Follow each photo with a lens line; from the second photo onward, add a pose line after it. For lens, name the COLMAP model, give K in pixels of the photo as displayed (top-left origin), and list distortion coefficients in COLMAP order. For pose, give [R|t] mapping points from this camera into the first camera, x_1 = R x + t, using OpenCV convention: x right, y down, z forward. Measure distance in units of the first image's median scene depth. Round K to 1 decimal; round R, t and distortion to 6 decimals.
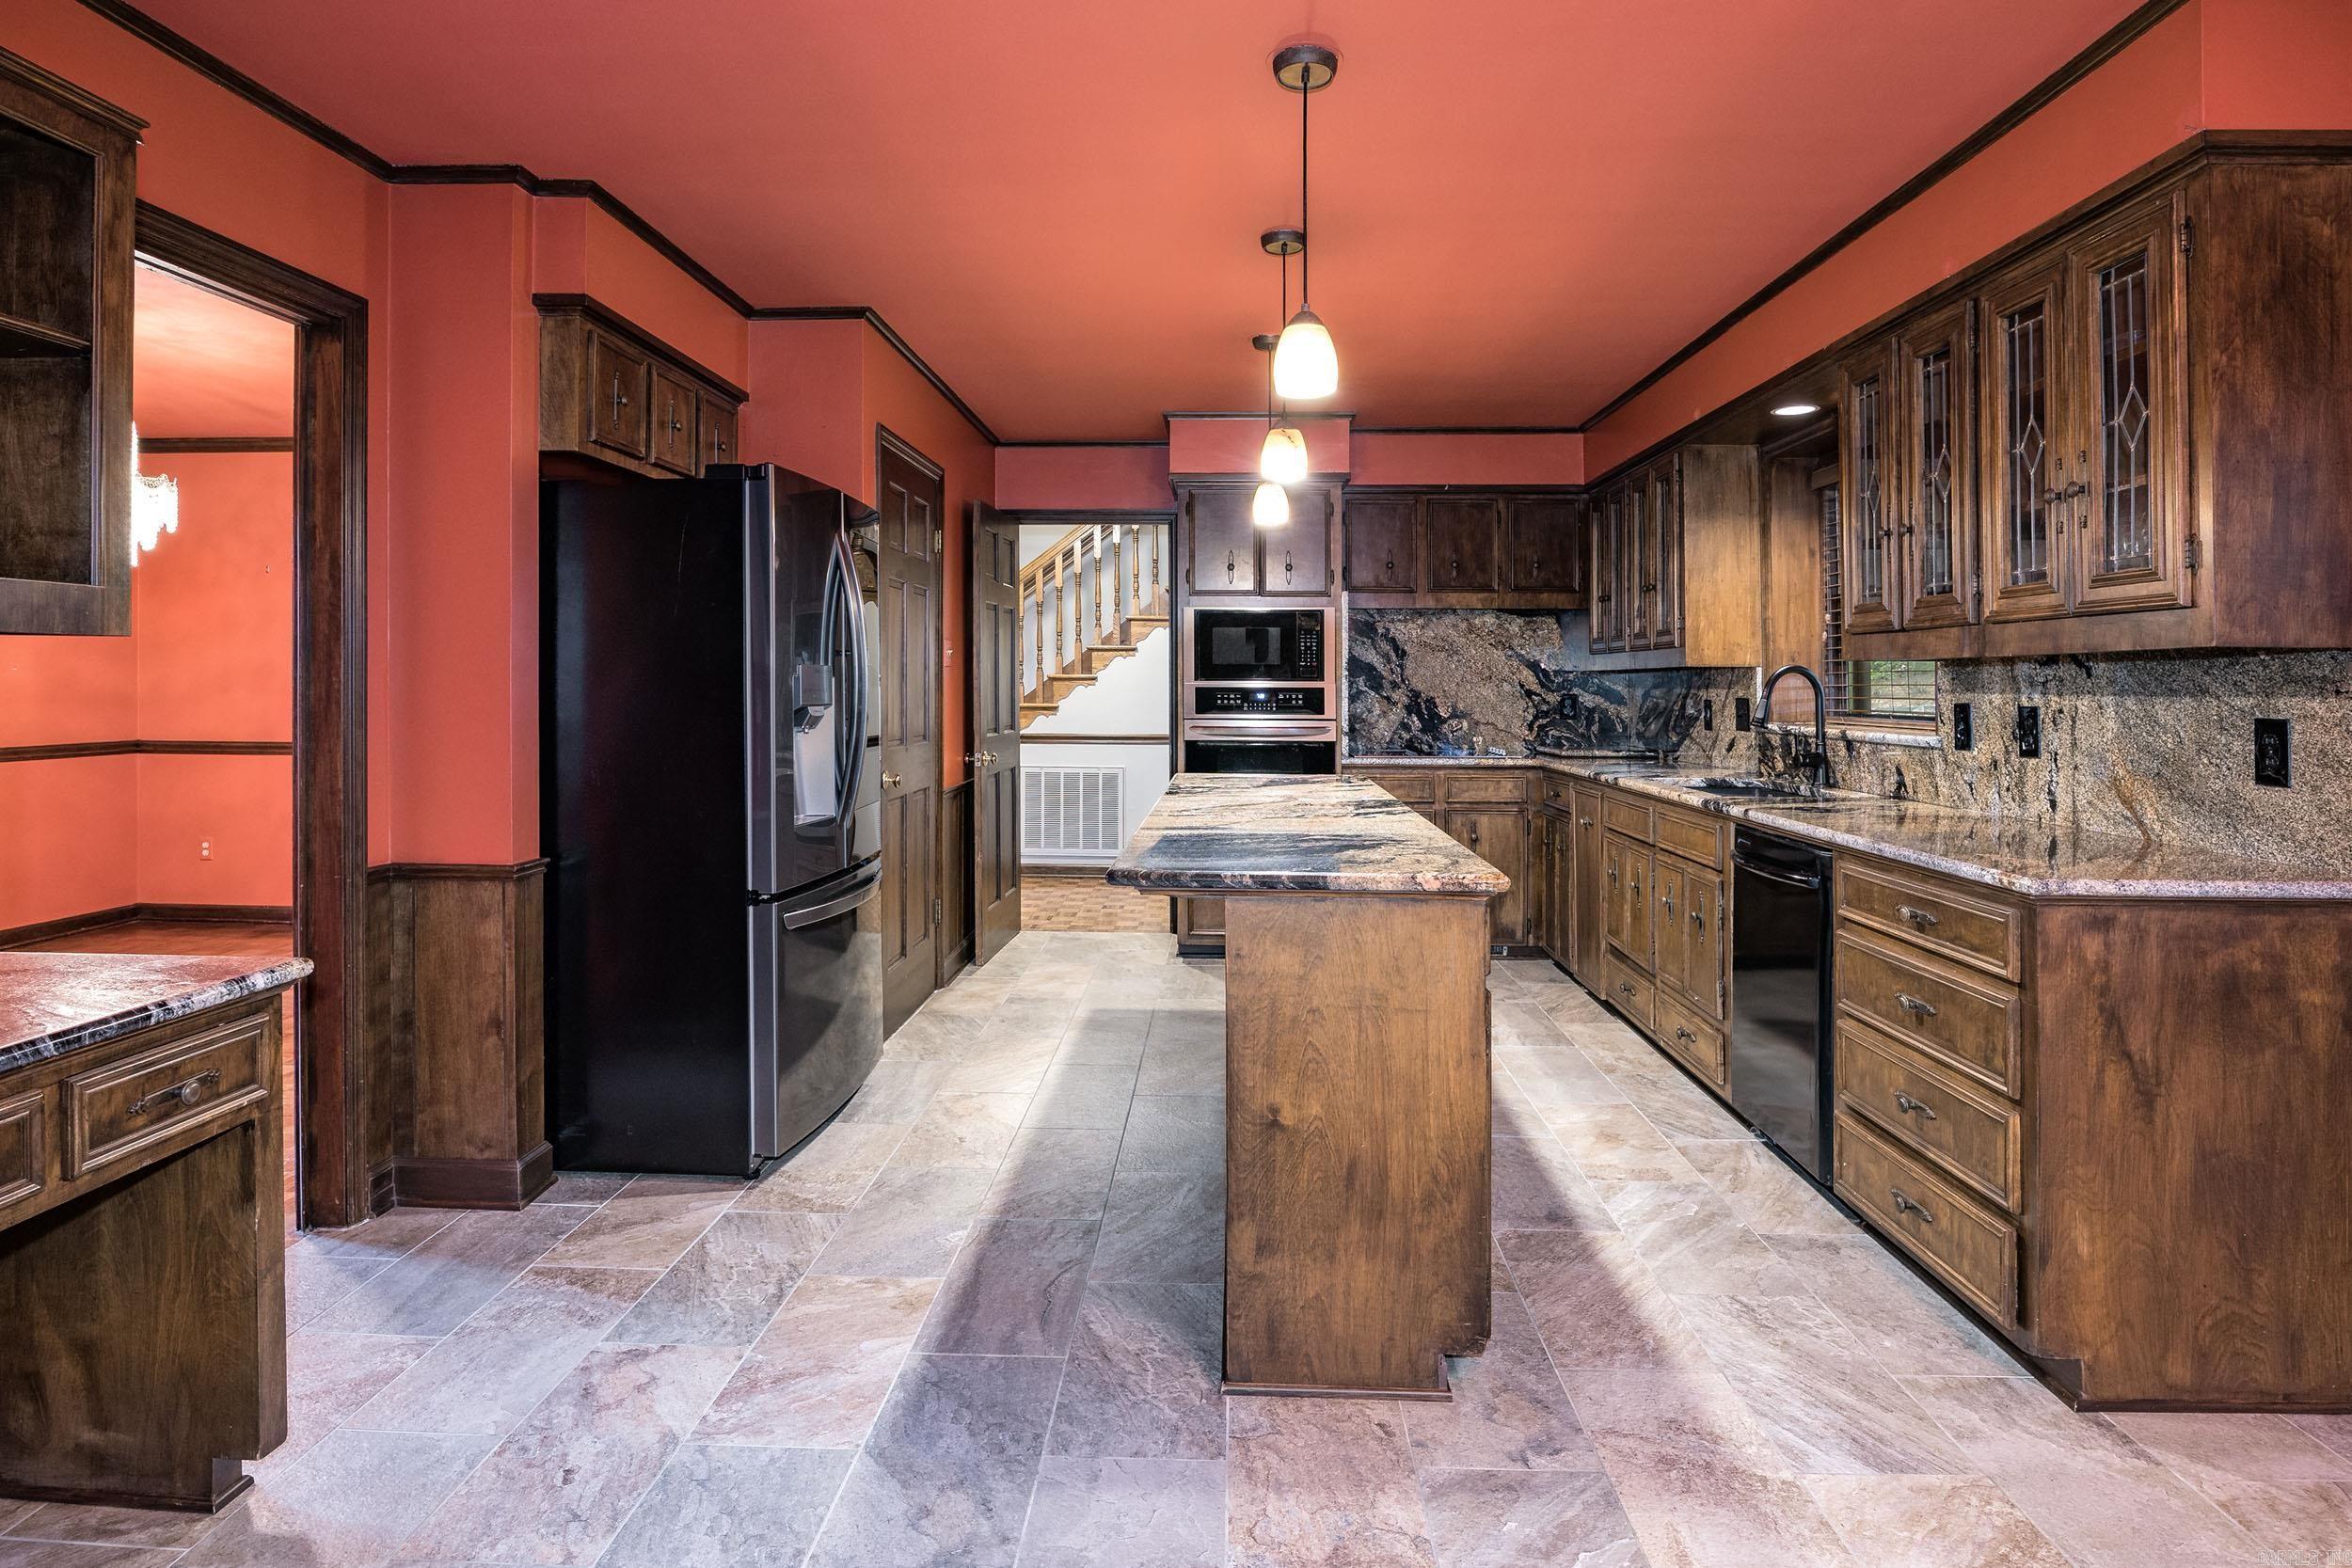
lens RADIAL K [[1302.0, 0, 1195.4], [0, 1302.0, 713.1], [0, 0, 1]] dist [-0.027946, 0.001450]
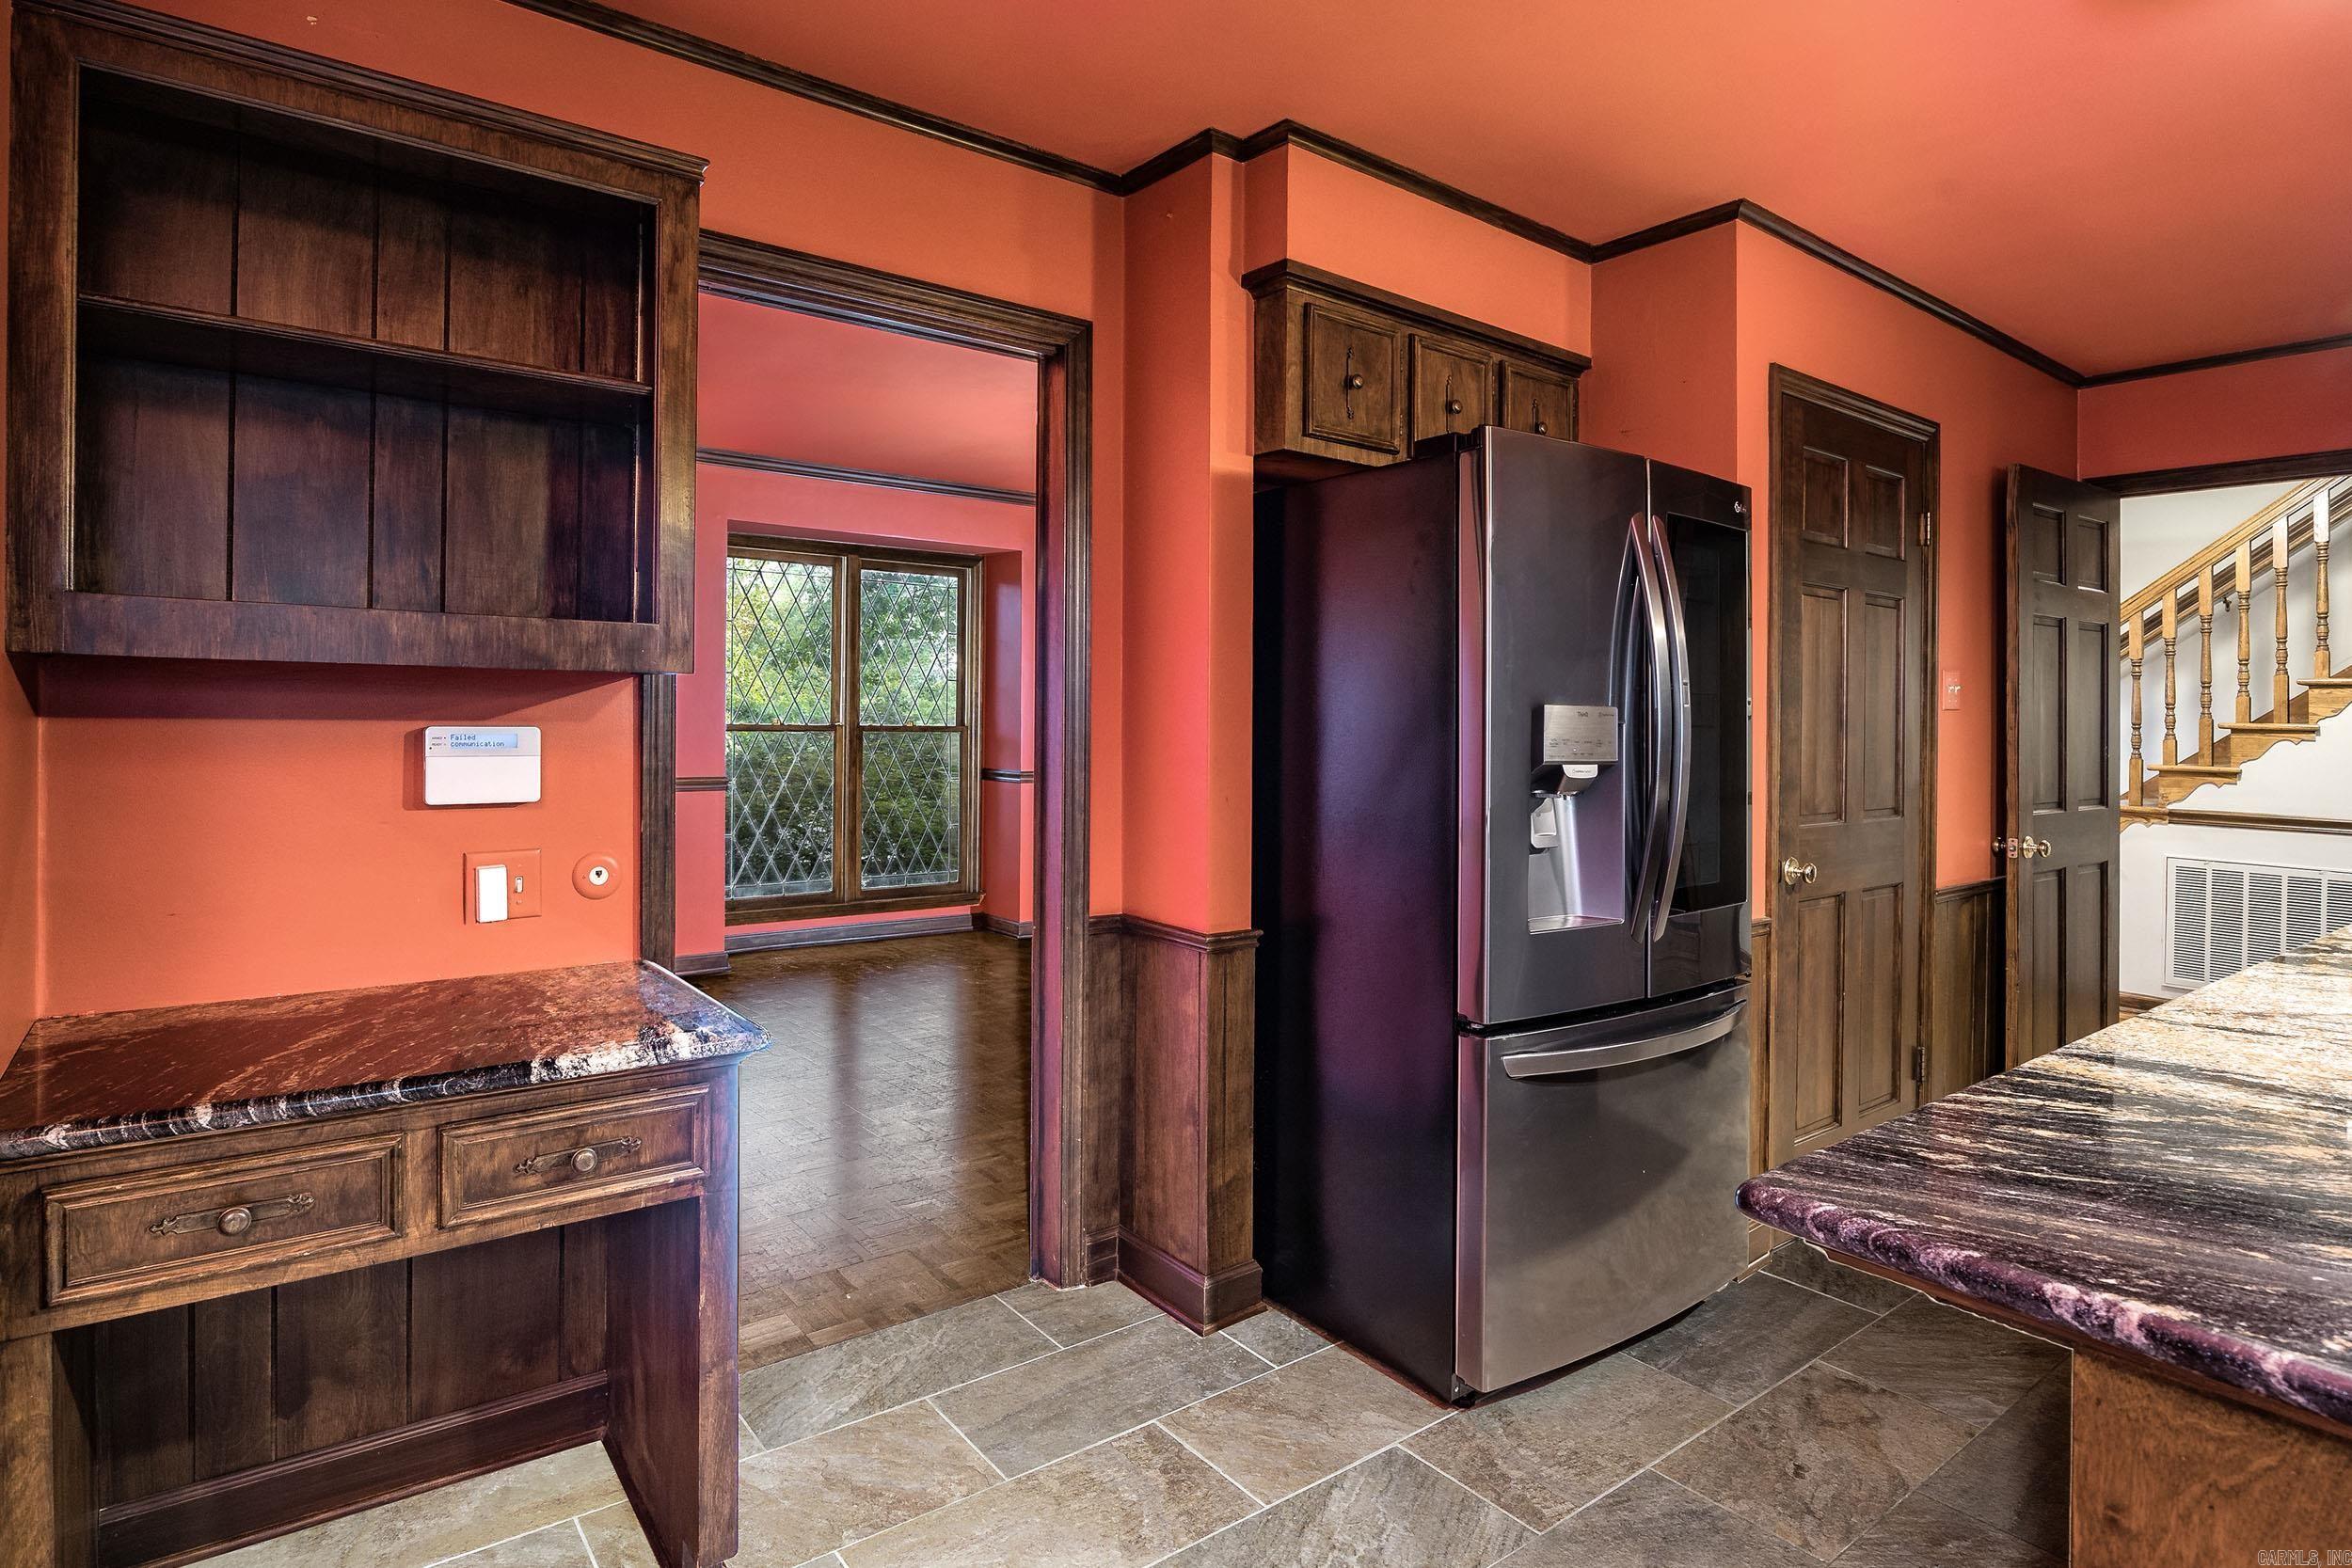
lens RADIAL K [[1254.0, 0, 1107.6], [0, 1254.0, 717.9], [0, 0, 1]] dist [-0.016849, -0.000850]
pose [[0.615846, 0.008209, -0.787824, 0.083581], [-0.031471, 0.999404, -0.014187, -0.012872], [0.787238, 0.033530, 0.615737, 0.378505]]
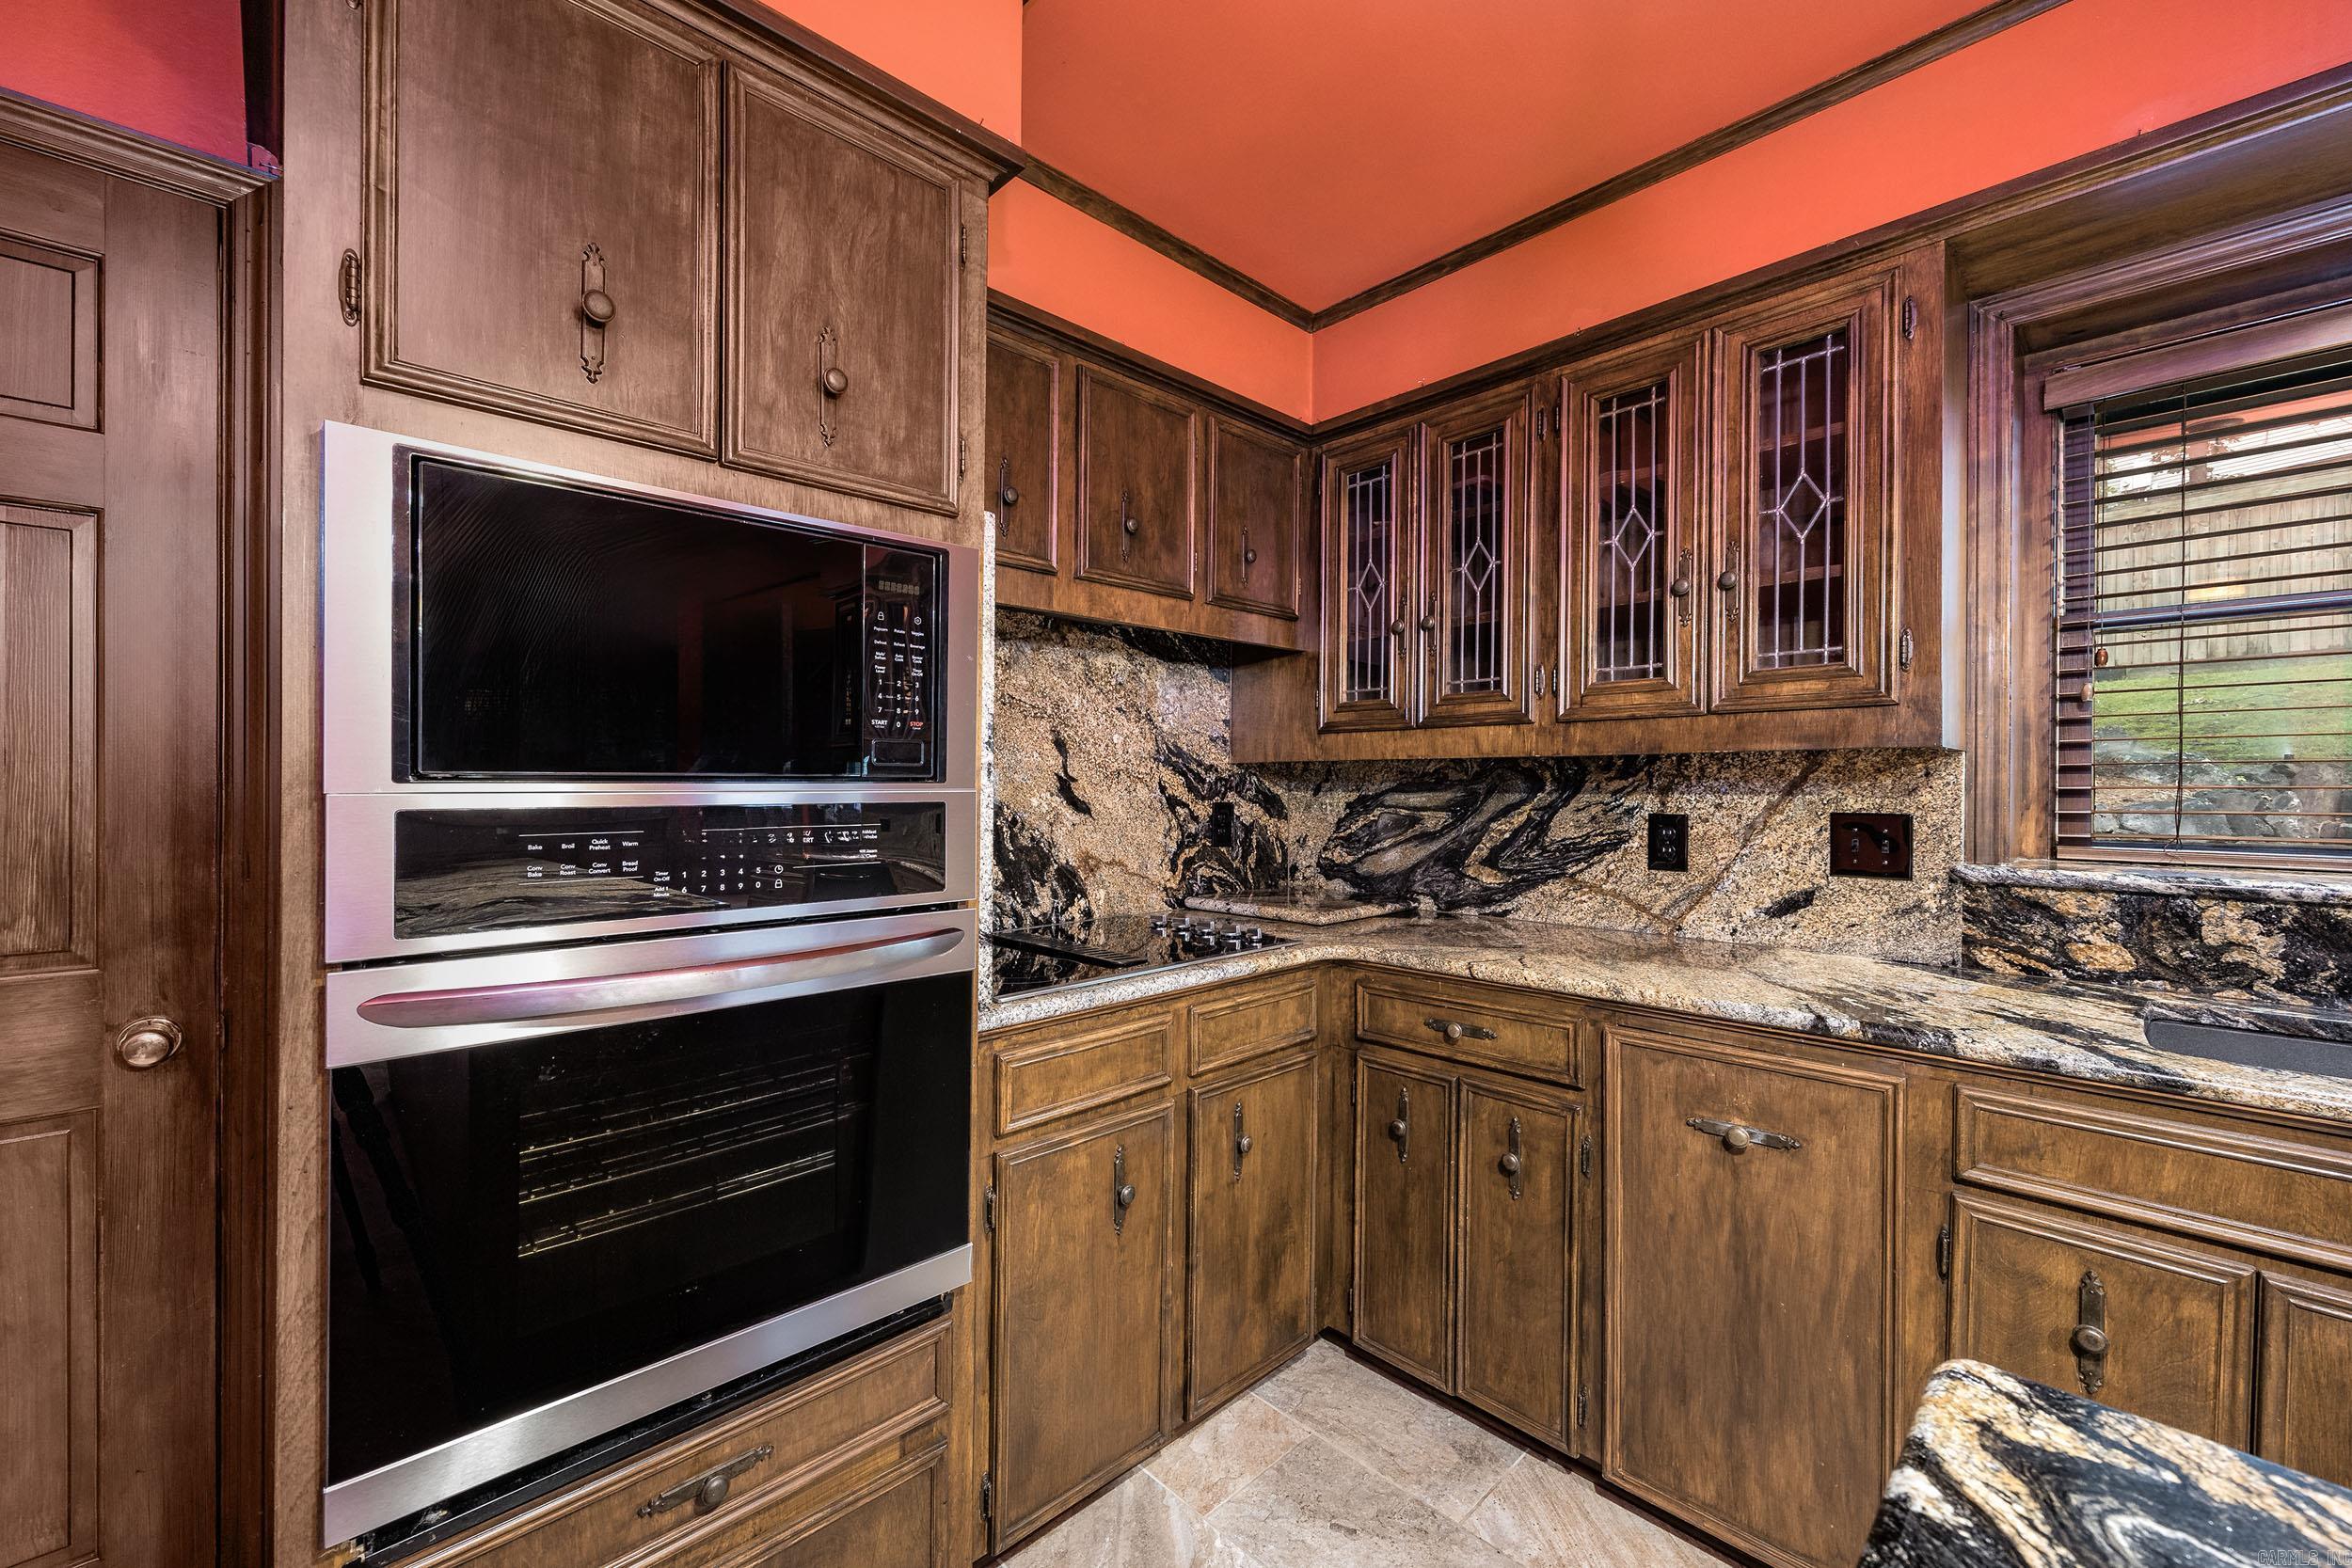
lens RADIAL K [[934.7, 0, 1182.9], [0, 934.7, 781.4], [0, 0, 1]] dist [0.012973, 0.000096]
pose [[0.697260, -0.002297, 0.716814, -0.040097], [0.018689, 0.999713, -0.014976, -0.032542], [-0.716574, 0.023838, 0.697103, 1.289613]]
